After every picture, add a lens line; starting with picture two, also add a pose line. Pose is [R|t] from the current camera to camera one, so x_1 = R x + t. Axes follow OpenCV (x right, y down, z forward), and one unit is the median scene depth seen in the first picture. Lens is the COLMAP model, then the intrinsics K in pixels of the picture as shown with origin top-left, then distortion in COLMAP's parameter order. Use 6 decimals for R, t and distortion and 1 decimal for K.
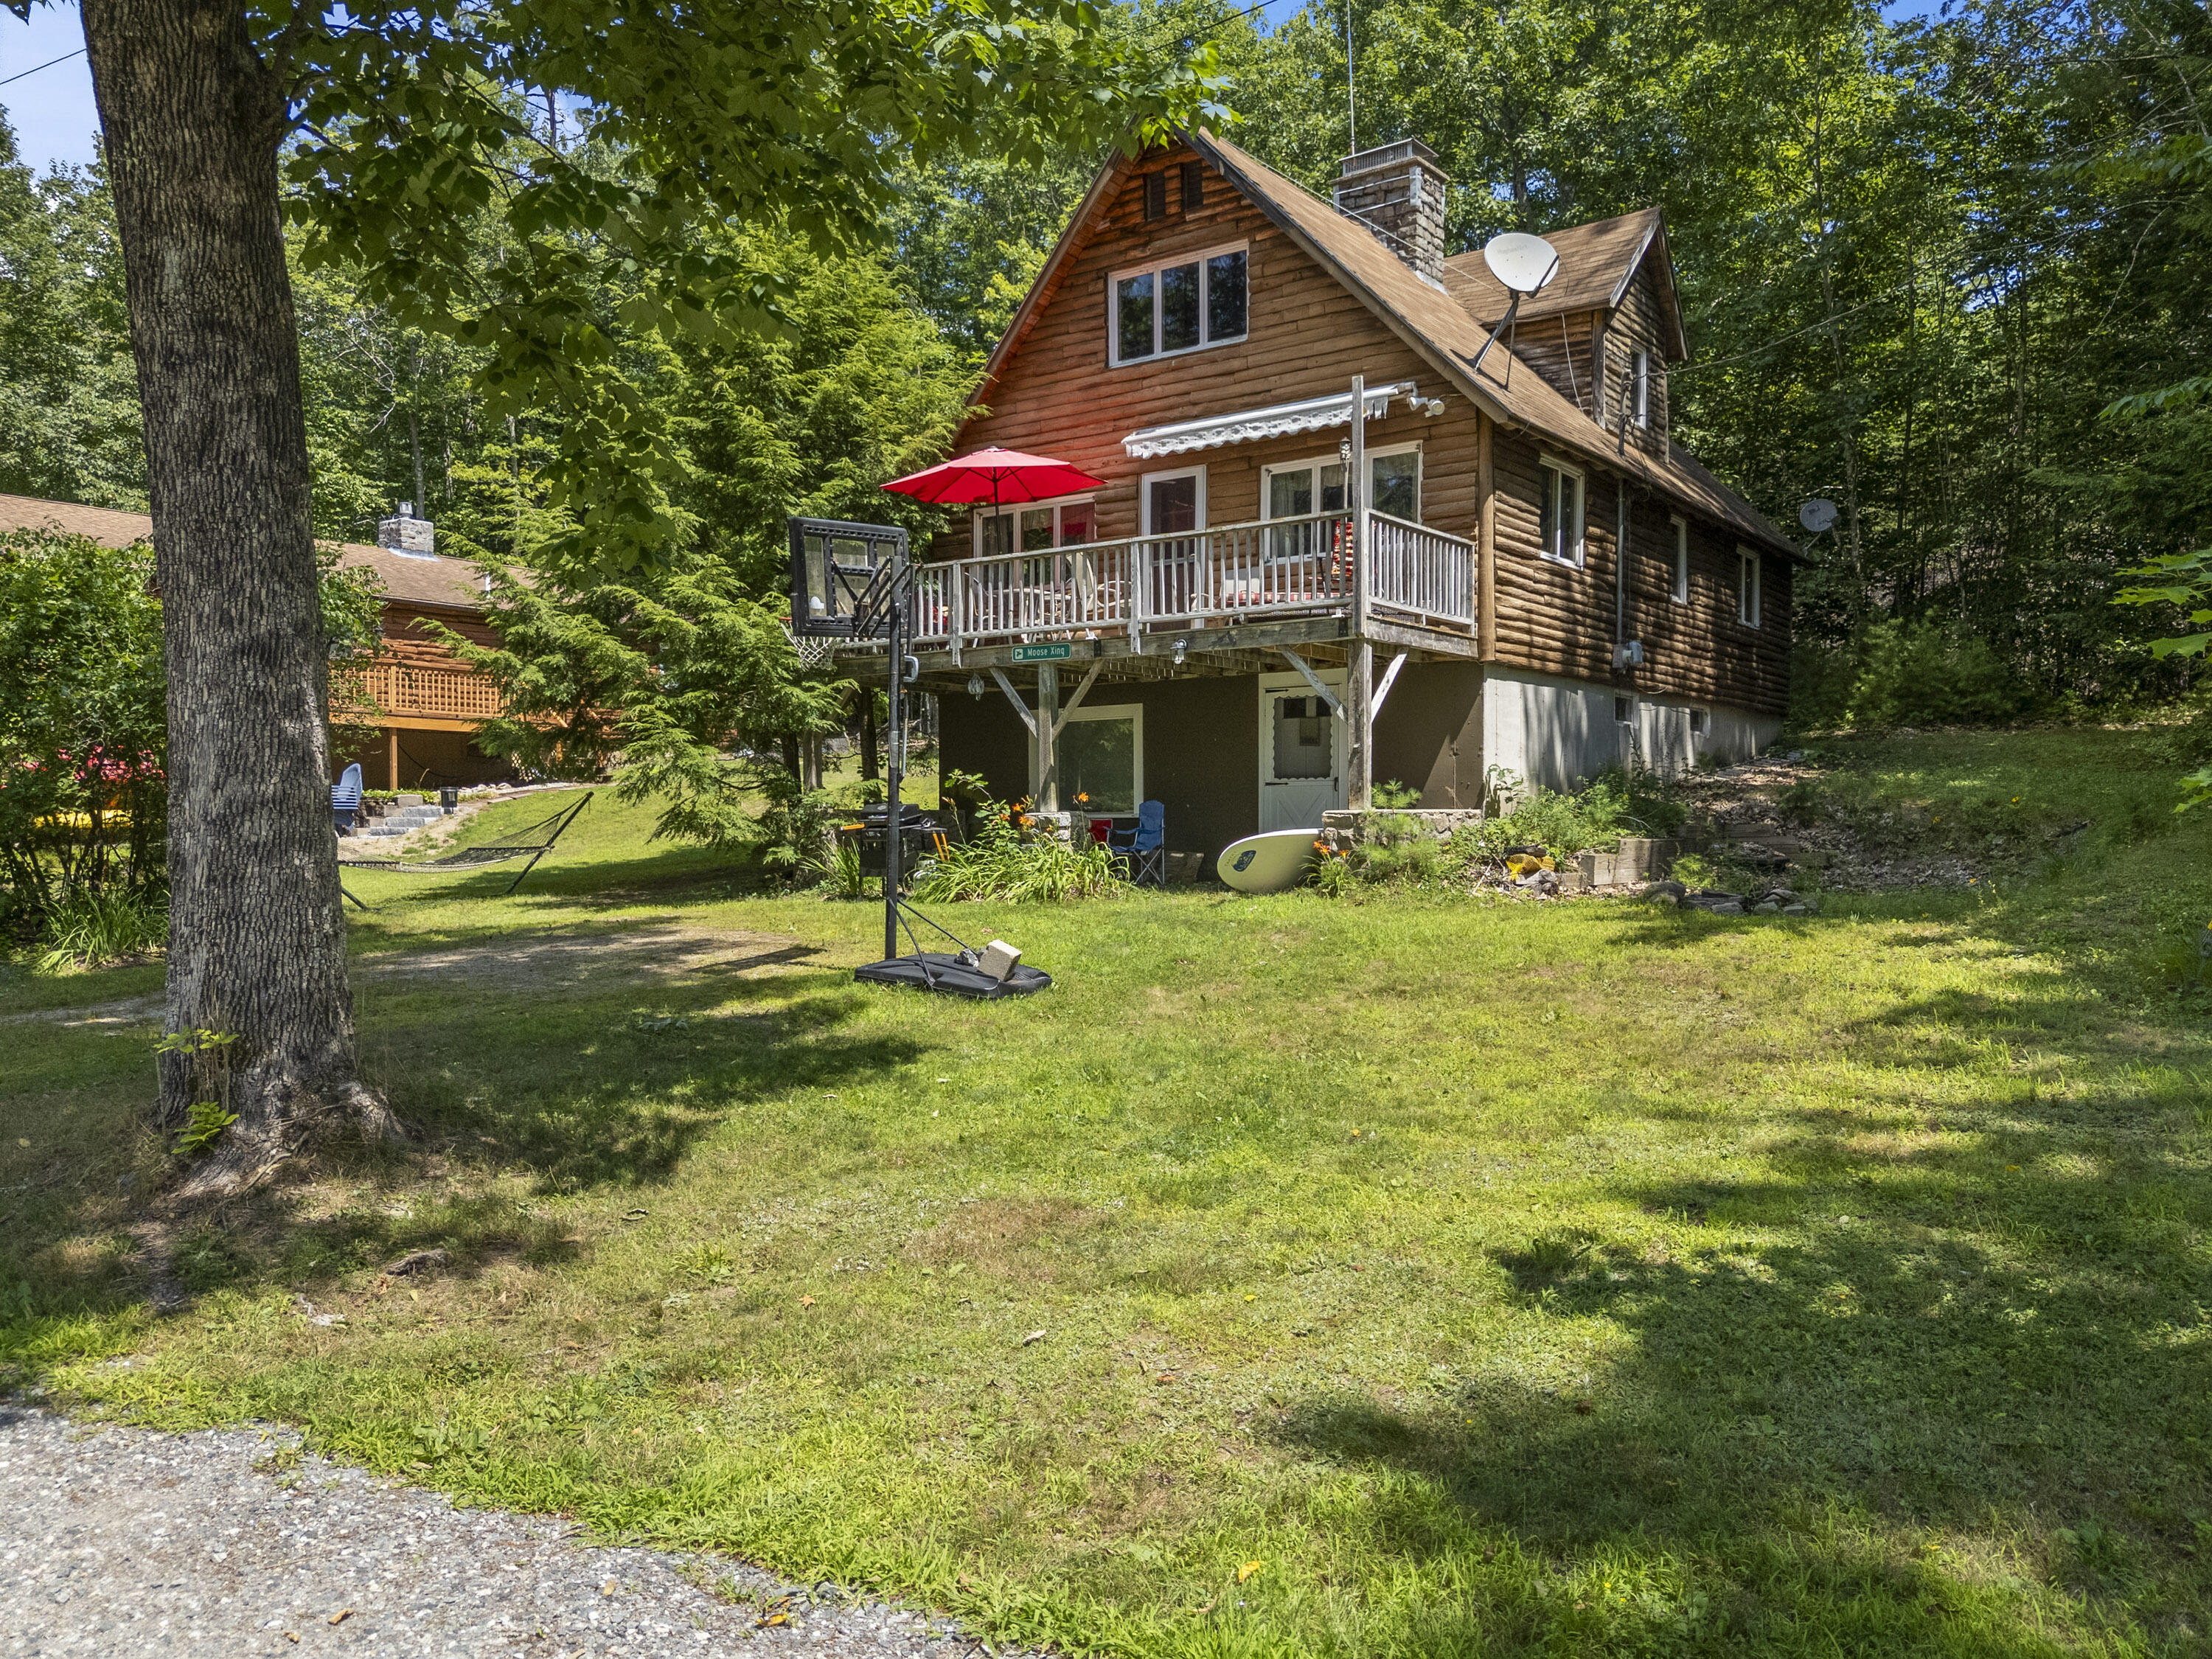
lens RADIAL K [[1576.9, 0, 1105.6], [0, 1576.9, 831.3], [0, 0, 1]] dist [0.034184, 0.002887]
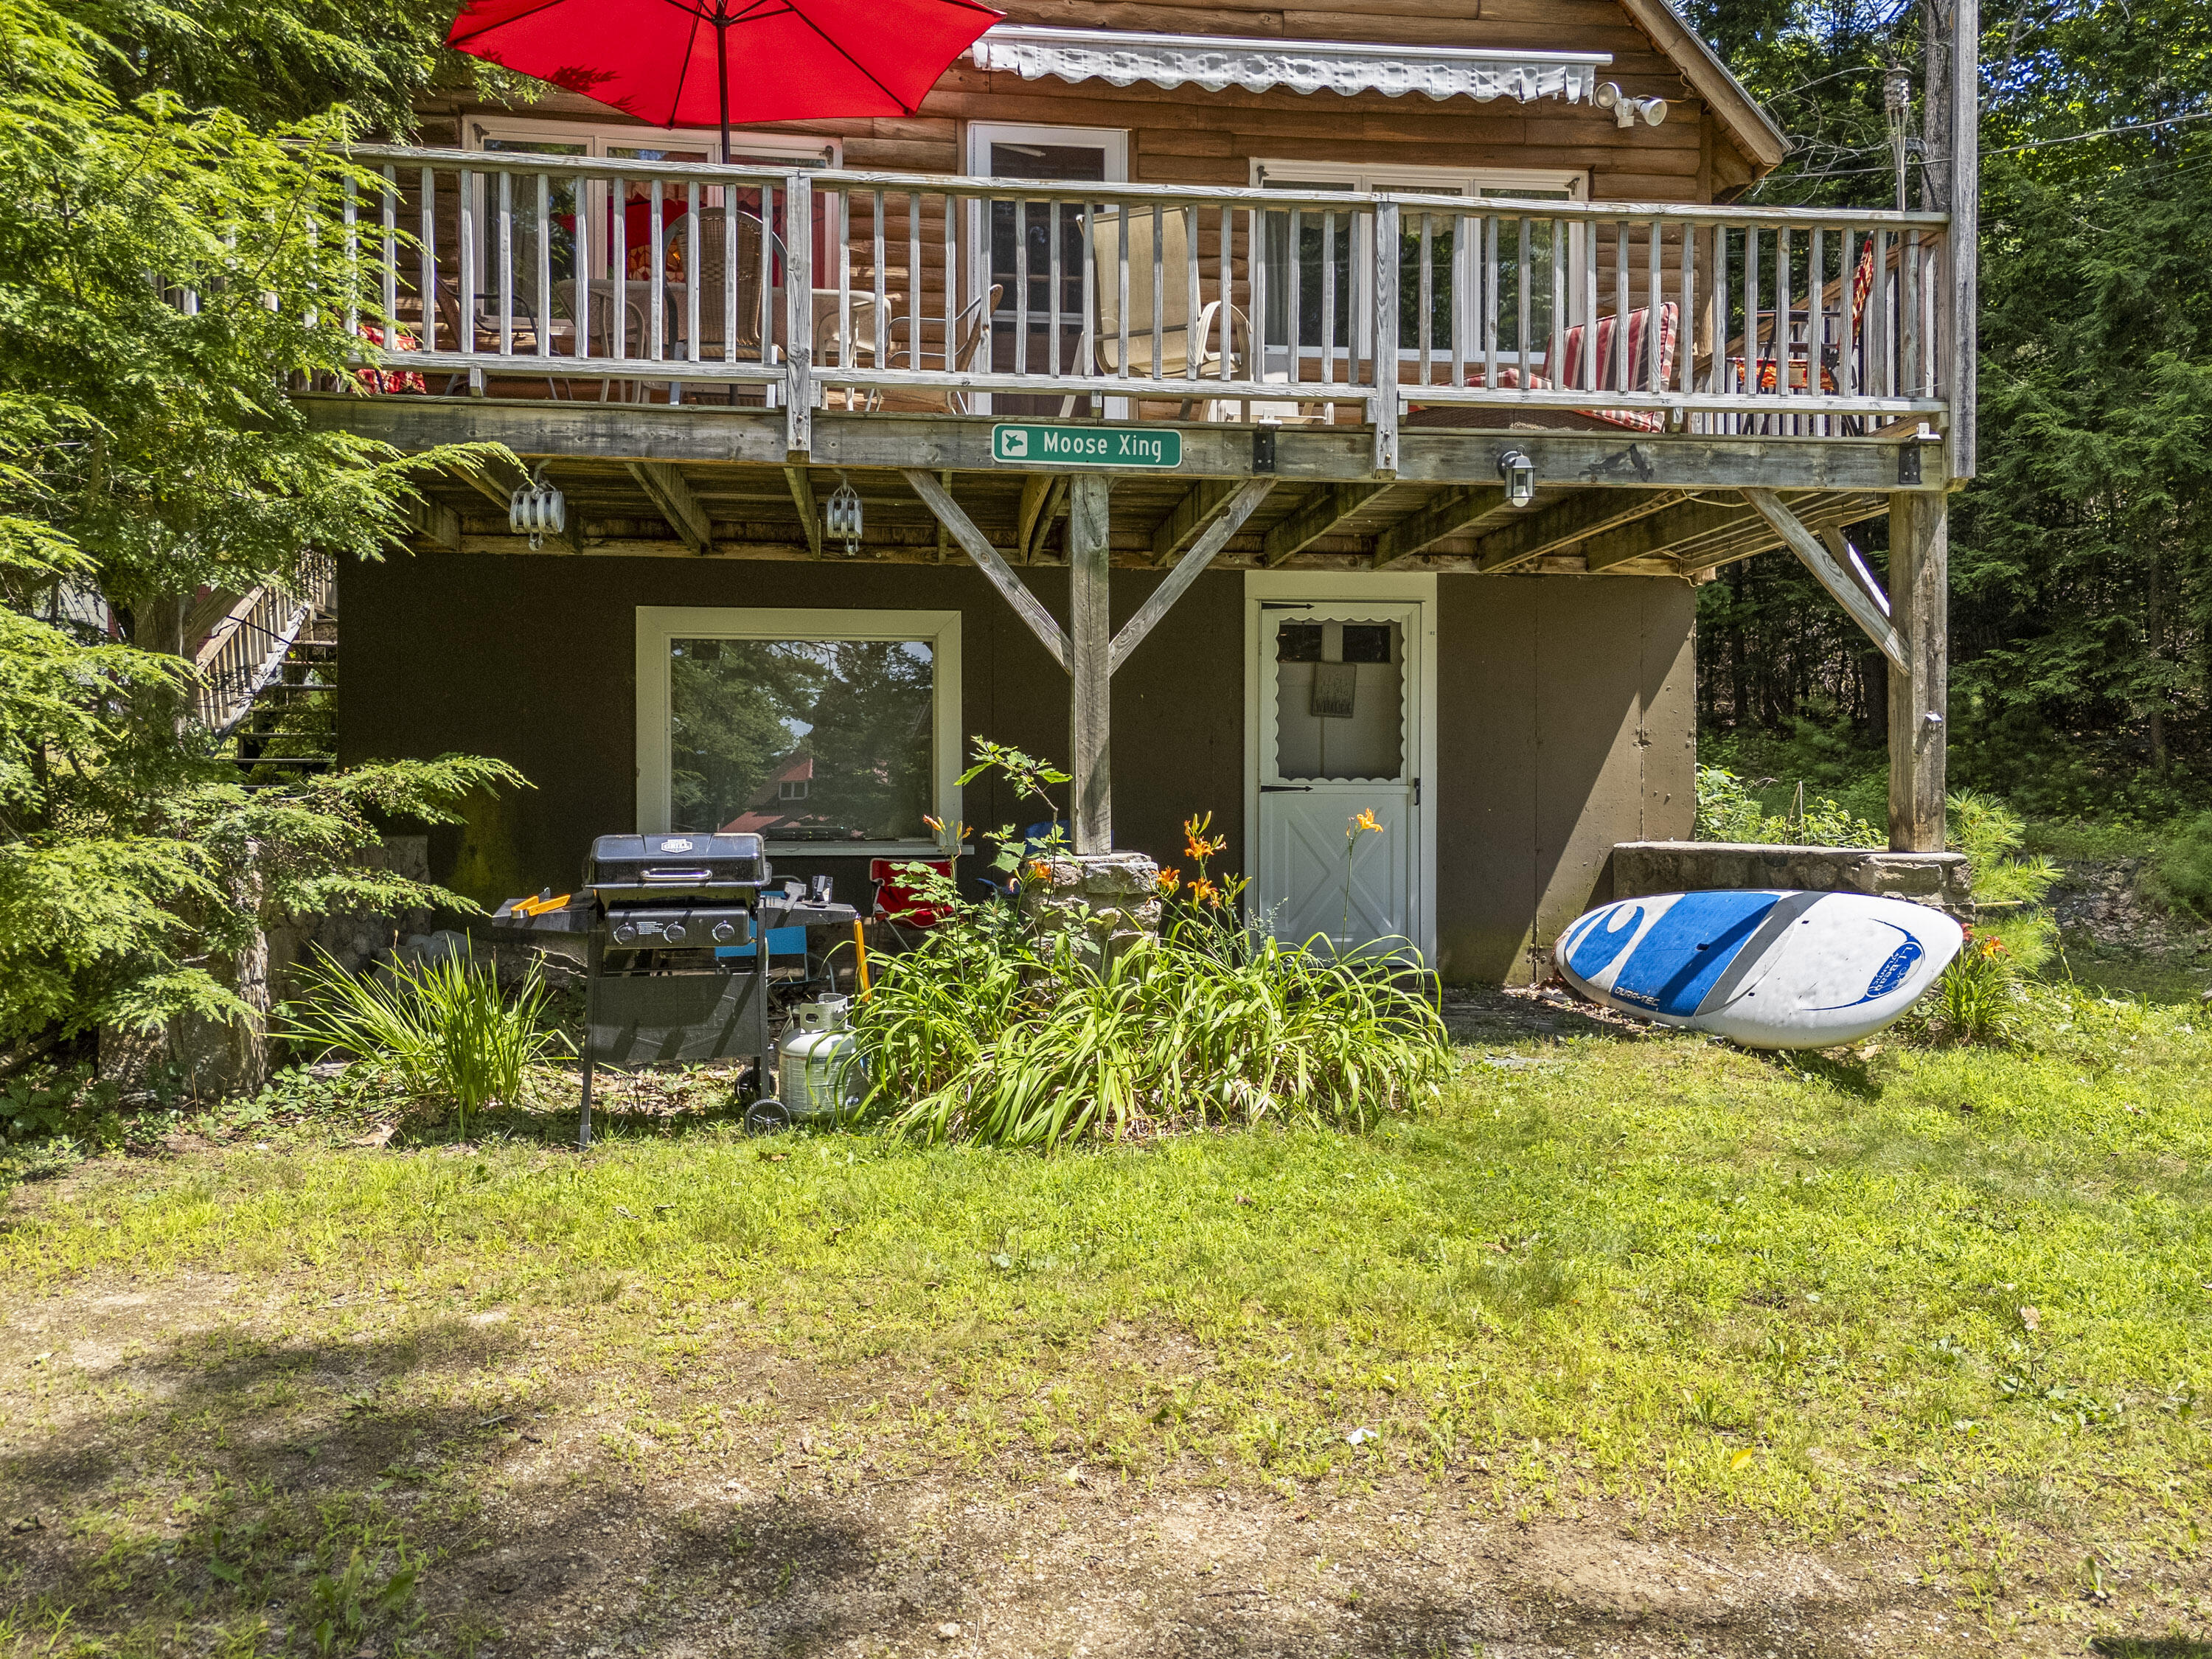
lens RADIAL K [[1576.9, 0, 1105.0], [0, 1576.9, 815.4], [0, 0, 1]] dist [0.034184, 0.002887]
pose [[0.718304, -0.004752, 0.695714, -0.306808], [0.012185, 0.999909, -0.005751, -0.020145], [-0.695623, 0.012608, 0.718296, 0.712331]]
